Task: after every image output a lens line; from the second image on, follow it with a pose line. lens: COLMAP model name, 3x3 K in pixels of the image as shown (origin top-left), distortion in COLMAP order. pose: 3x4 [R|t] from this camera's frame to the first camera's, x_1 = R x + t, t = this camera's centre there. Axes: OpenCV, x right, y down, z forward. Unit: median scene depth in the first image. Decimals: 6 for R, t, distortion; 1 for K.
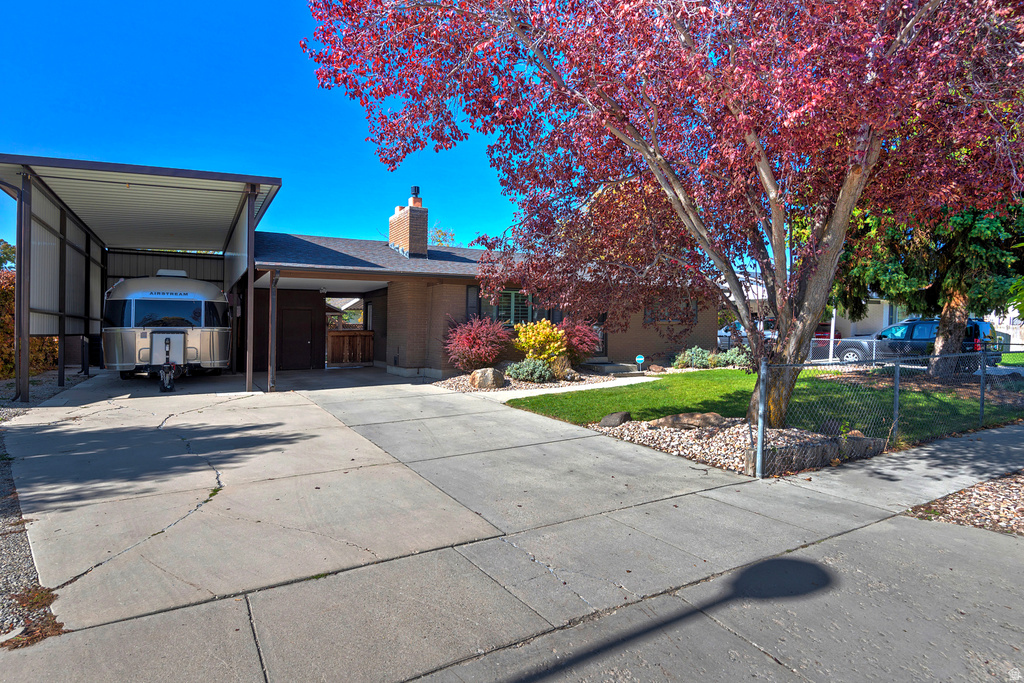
lens RADIAL K [[512.9, 0, 508.8], [0, 512.9, 337.2], [0, 0, 1]] dist [-0.029585, 0.000563]
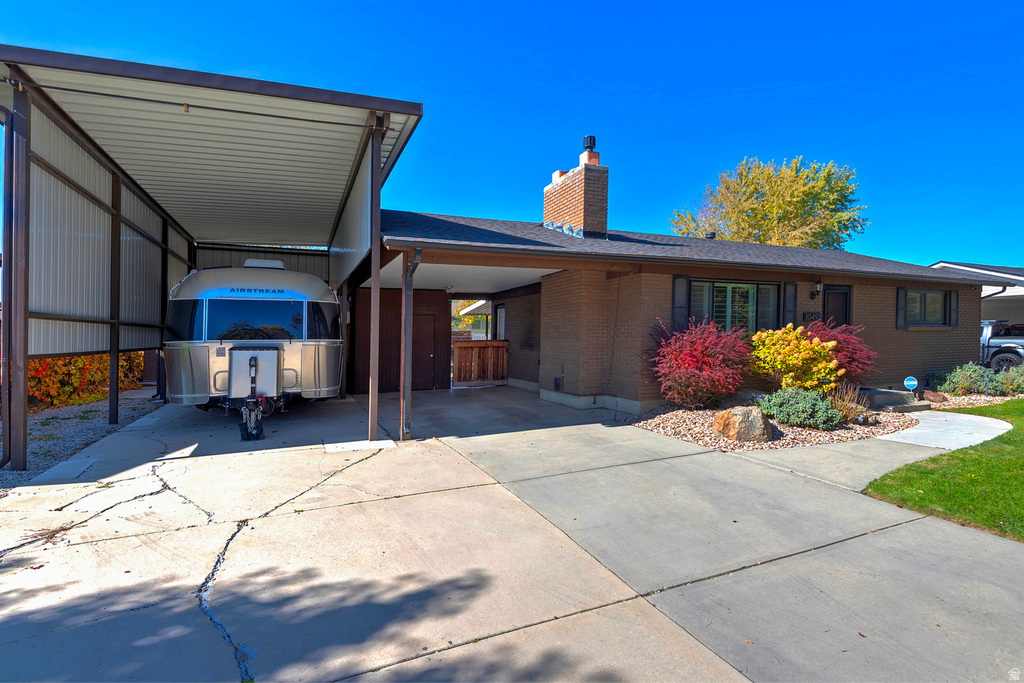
lens RADIAL K [[493.1, 0, 510.5], [0, 493.1, 334.7], [0, 0, 1]] dist [0.000997, -0.000822]
pose [[0.988985, -0.004196, -0.147958, -0.210548], [0.001816, 0.999867, -0.016218, -0.013550], [0.148007, 0.015771, 0.988861, 0.350527]]
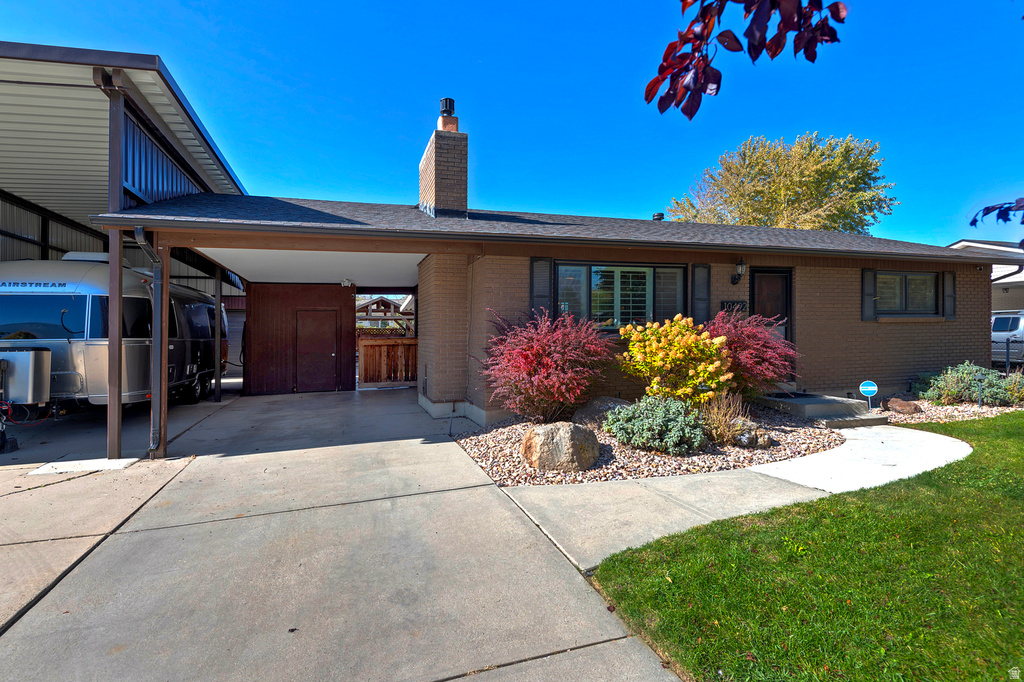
lens RADIAL K [[485.4, 0, 489.9], [0, 485.4, 324.0], [0, 0, 1]] dist [0.011298, -0.001242]
pose [[0.967052, -0.015746, -0.254090, 0.008369], [0.007857, 0.999456, -0.032030, -0.013167], [0.254456, 0.028979, 0.966650, 0.513453]]
